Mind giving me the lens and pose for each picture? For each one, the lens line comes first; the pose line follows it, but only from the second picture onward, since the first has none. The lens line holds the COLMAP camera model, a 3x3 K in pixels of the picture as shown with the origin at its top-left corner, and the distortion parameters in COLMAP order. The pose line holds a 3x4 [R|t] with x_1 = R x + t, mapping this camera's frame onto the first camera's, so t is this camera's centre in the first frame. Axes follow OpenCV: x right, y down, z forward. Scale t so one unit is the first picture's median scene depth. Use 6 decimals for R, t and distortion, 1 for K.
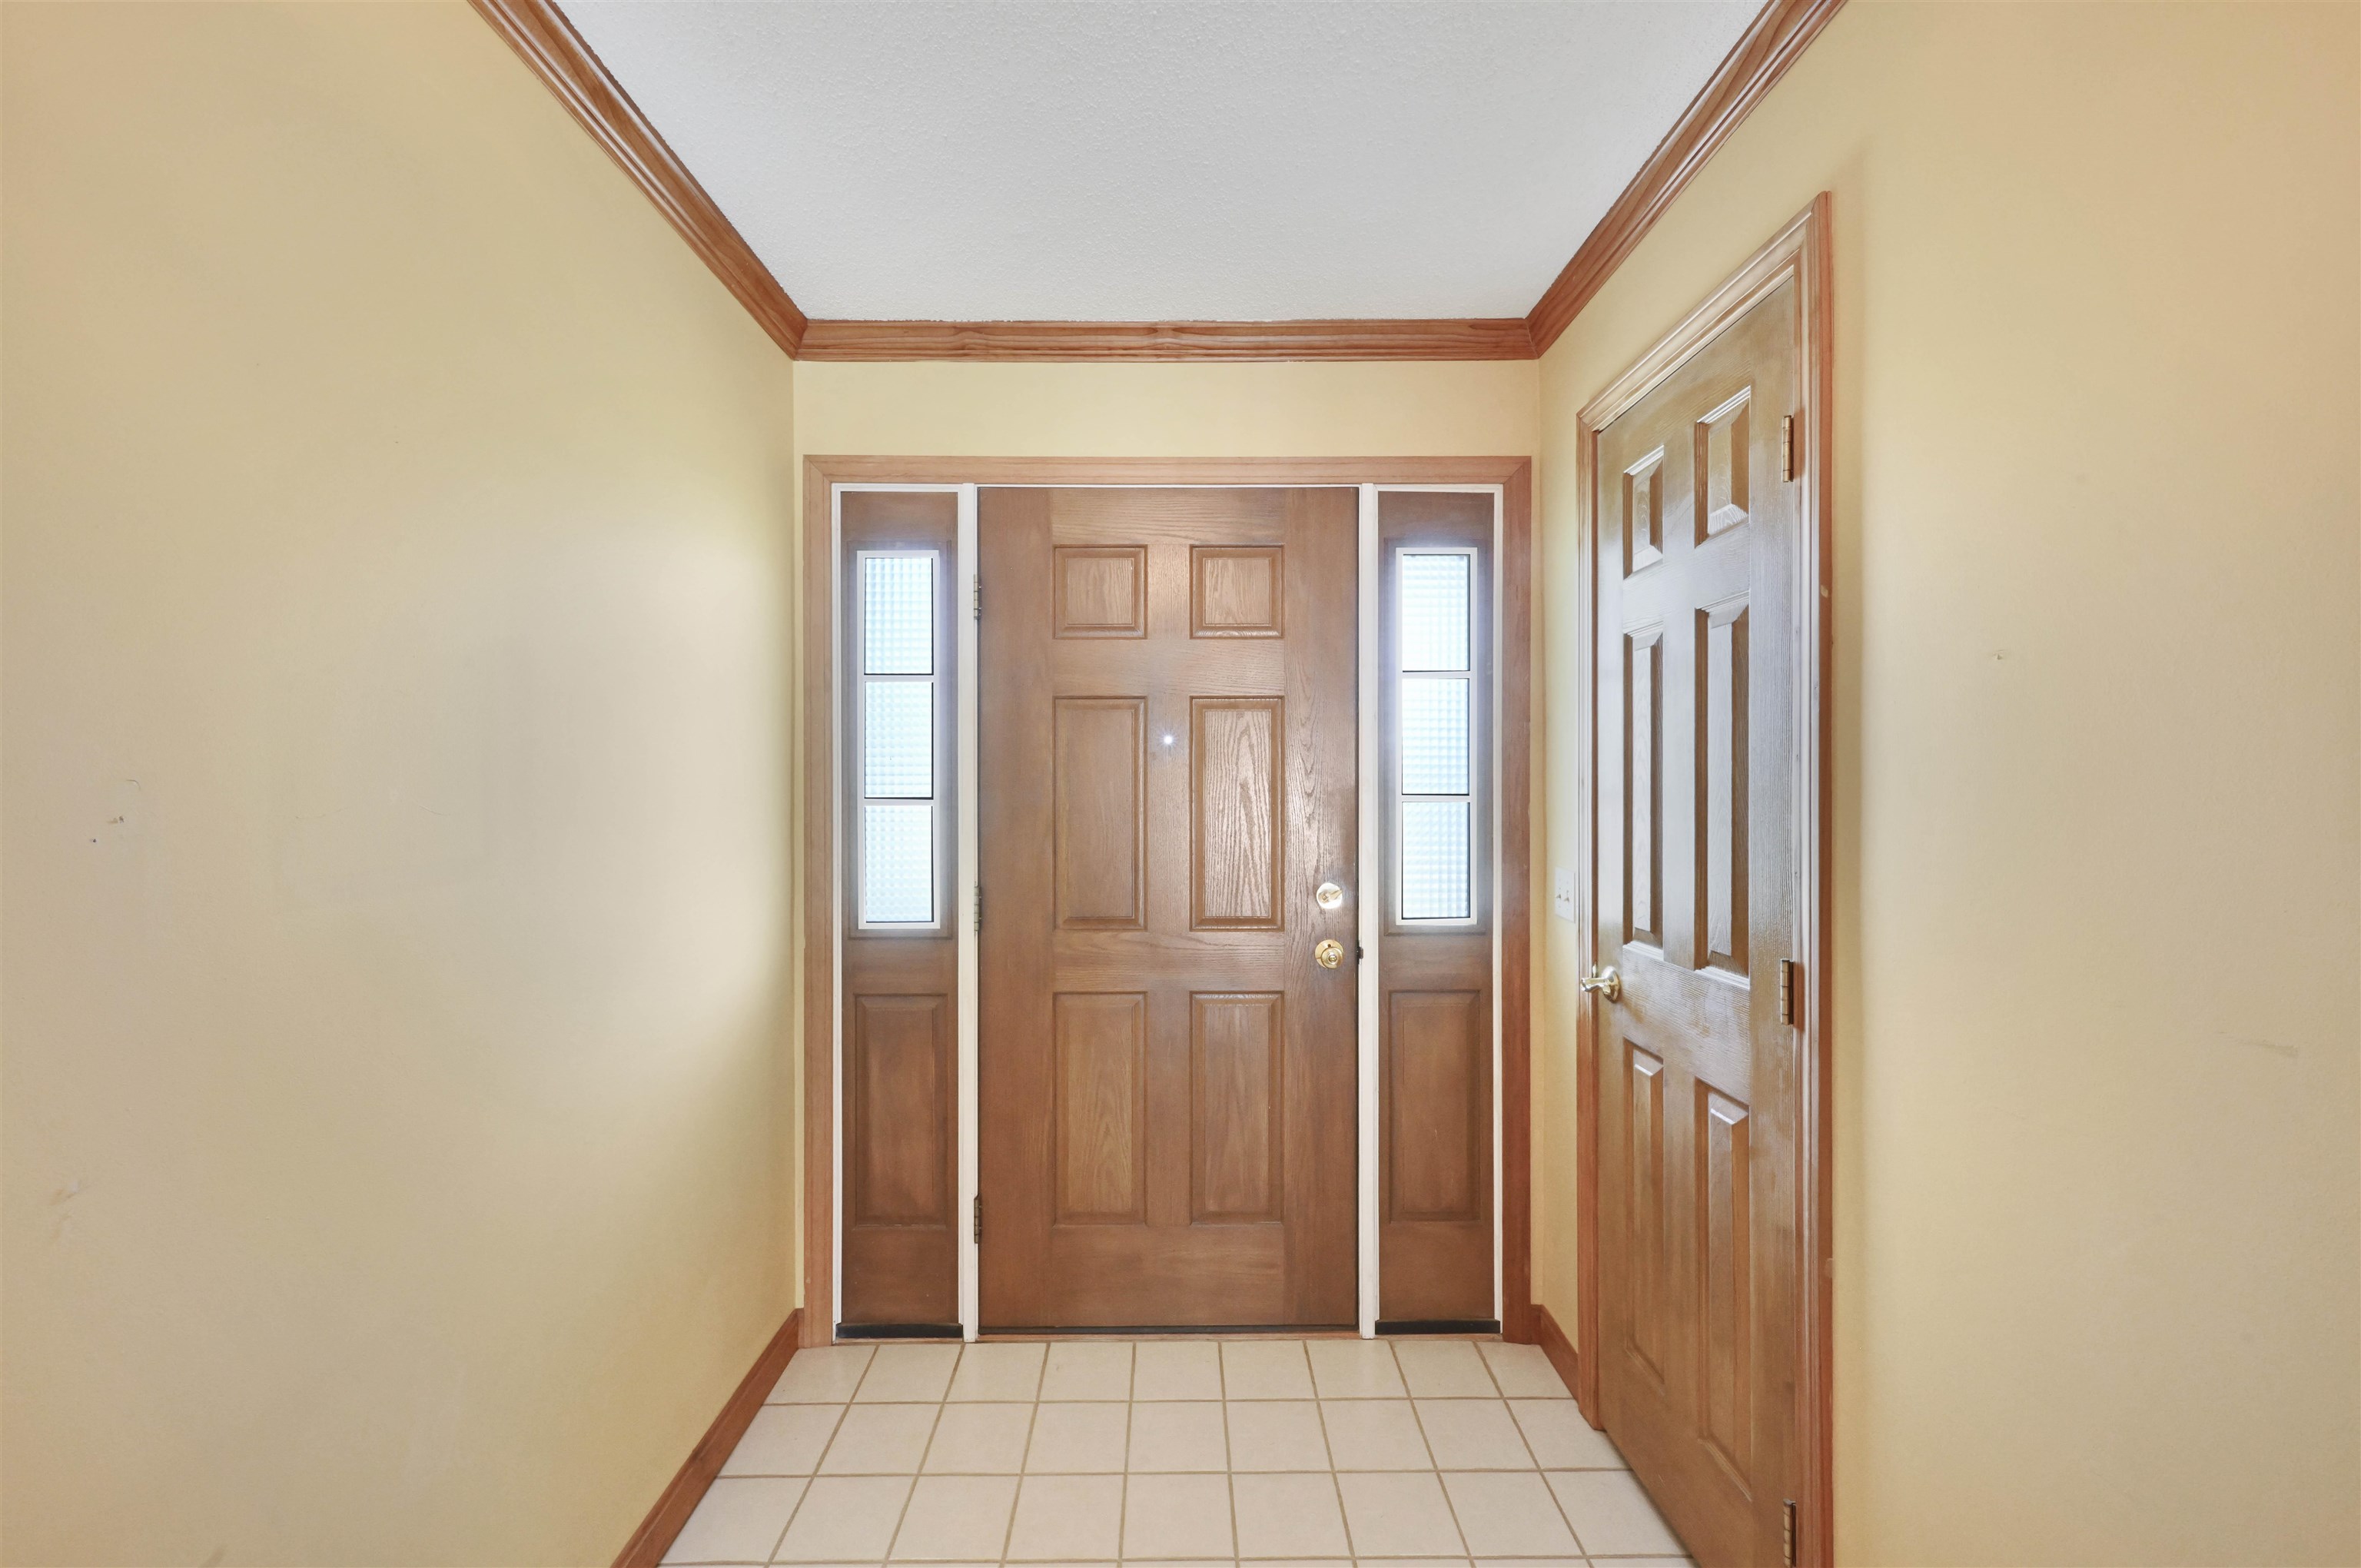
lens RADIAL K [[943.1, 0, 1186.7], [0, 943.1, 799.6], [0, 0, 1]] dist [0.003319, 0.000249]
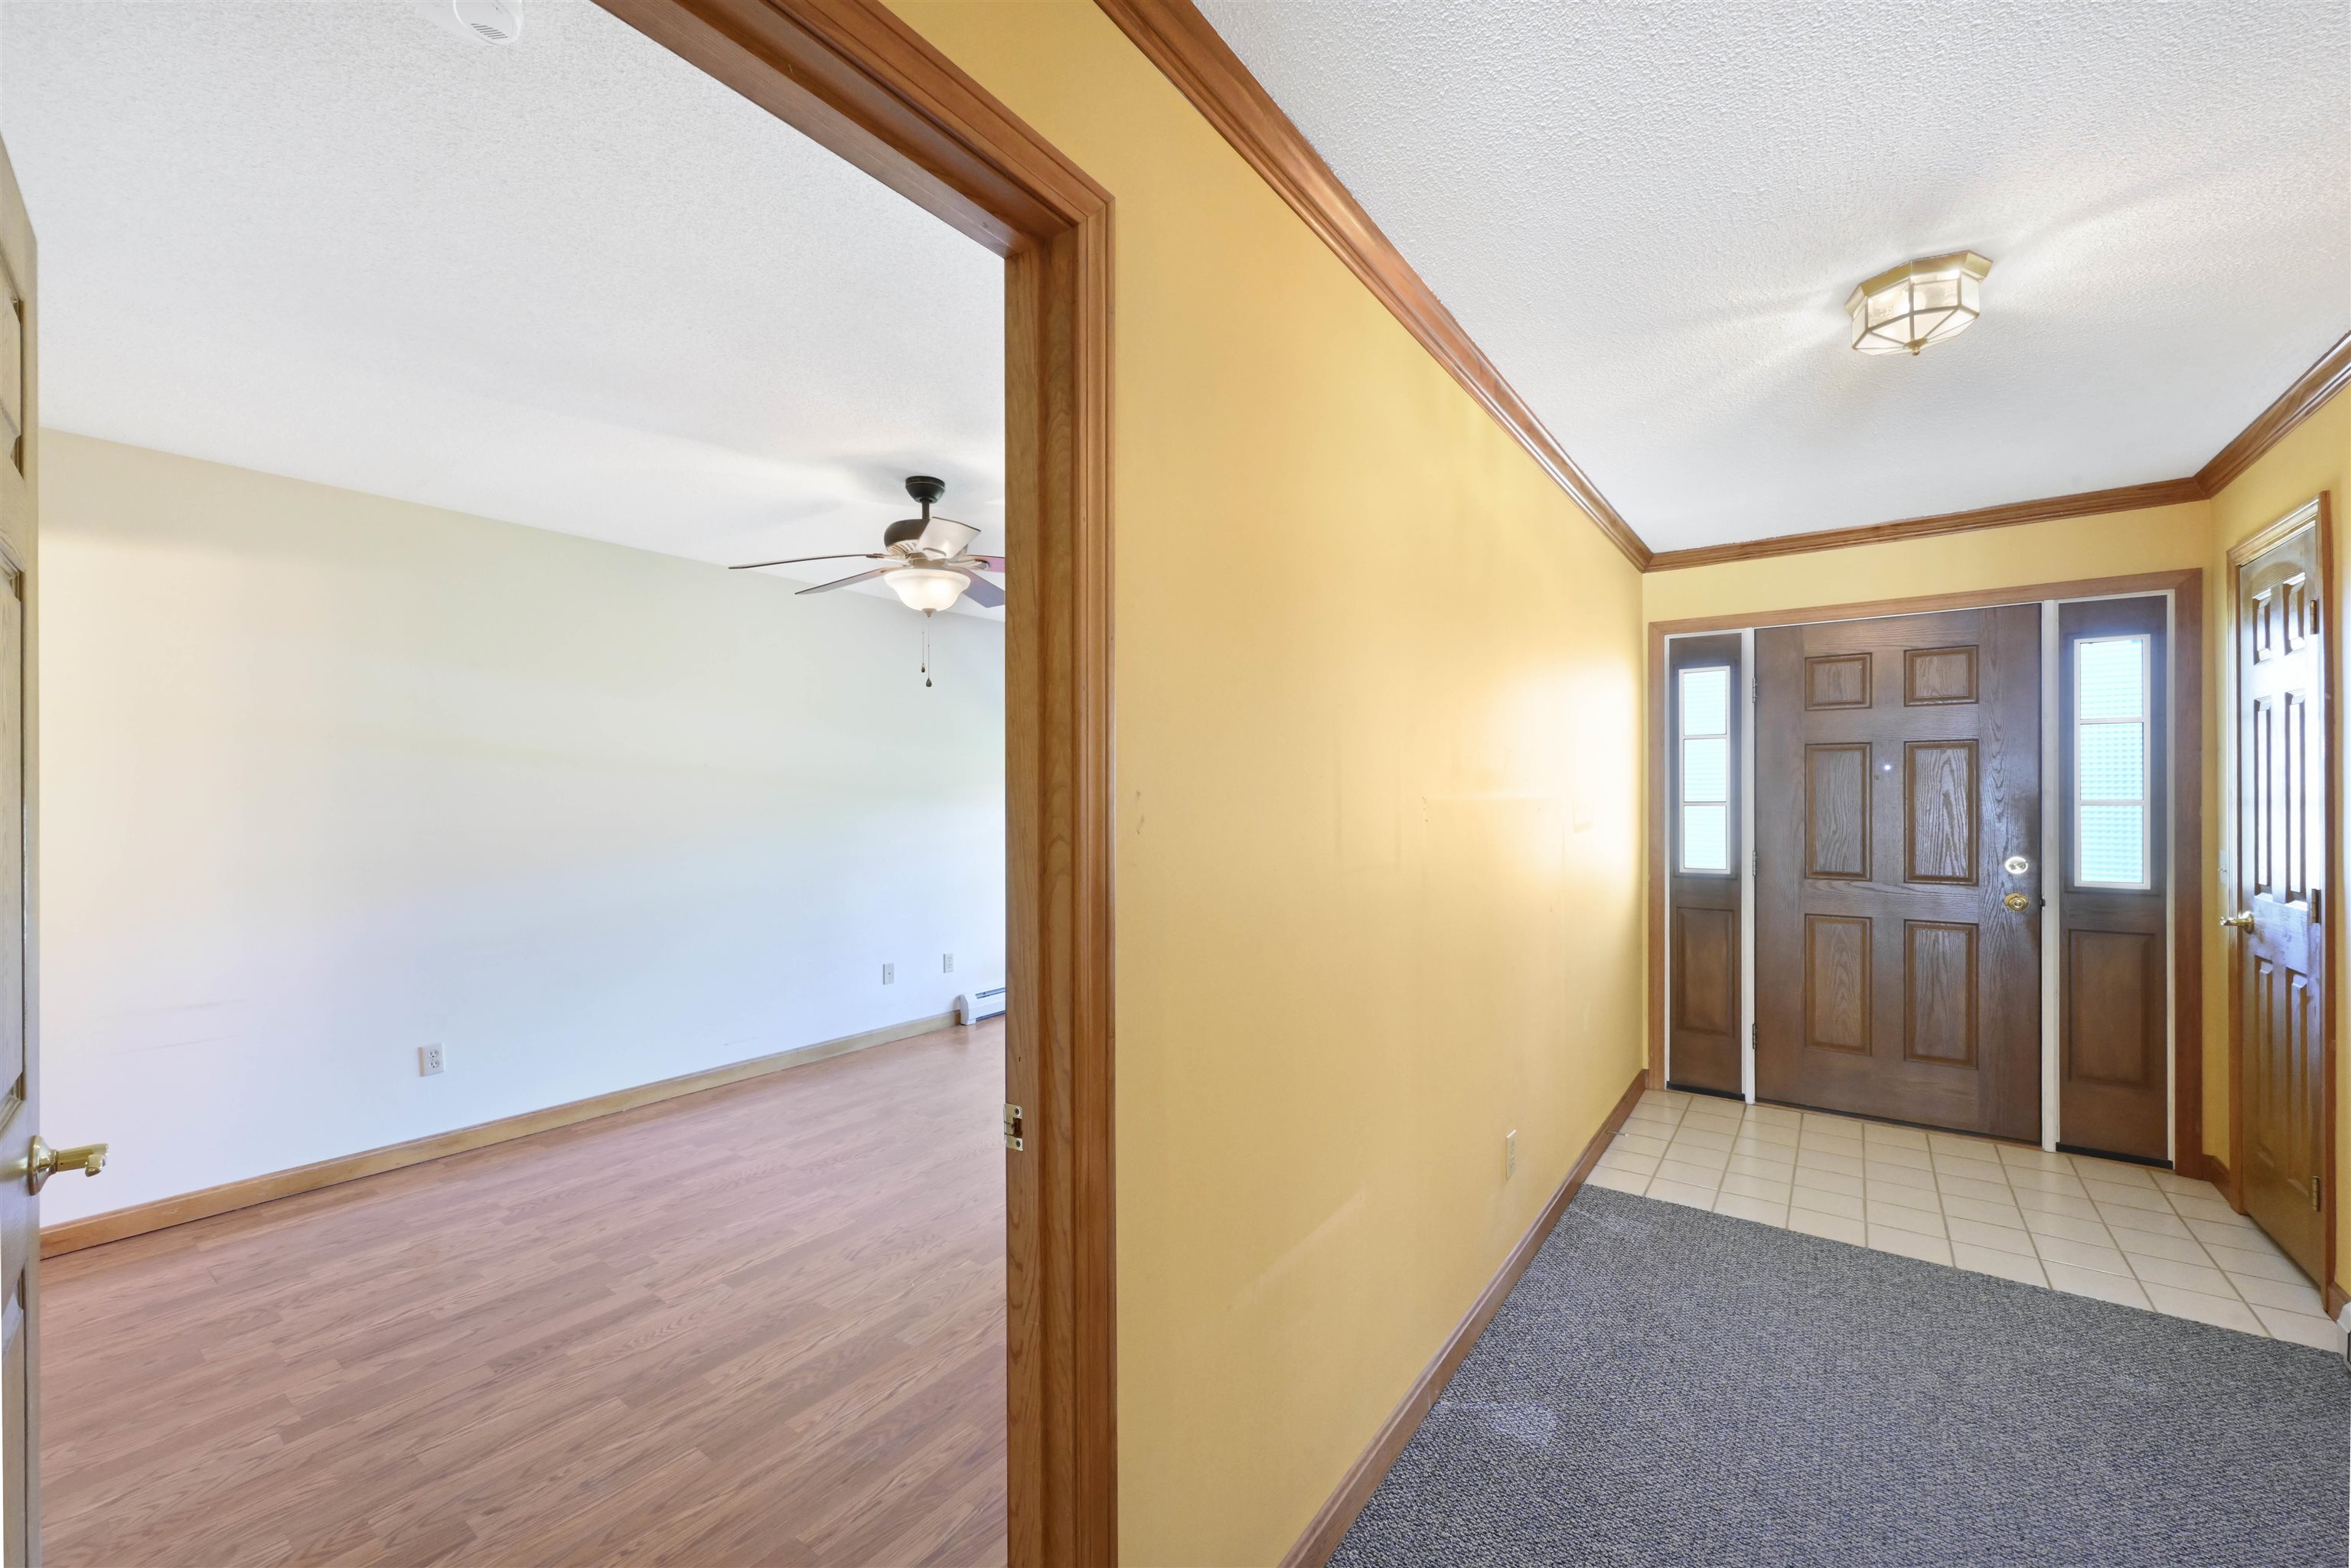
lens RADIAL K [[949.3, 0, 1164.2], [0, 949.3, 797.3], [0, 0, 1]] dist [-0.001526, 0.000167]
pose [[0.801837, -0.000033, -0.597543, -0.043440], [-0.005956, 0.999950, -0.008048, 0.010162], [0.597513, 0.010012, 0.801796, -1.120823]]
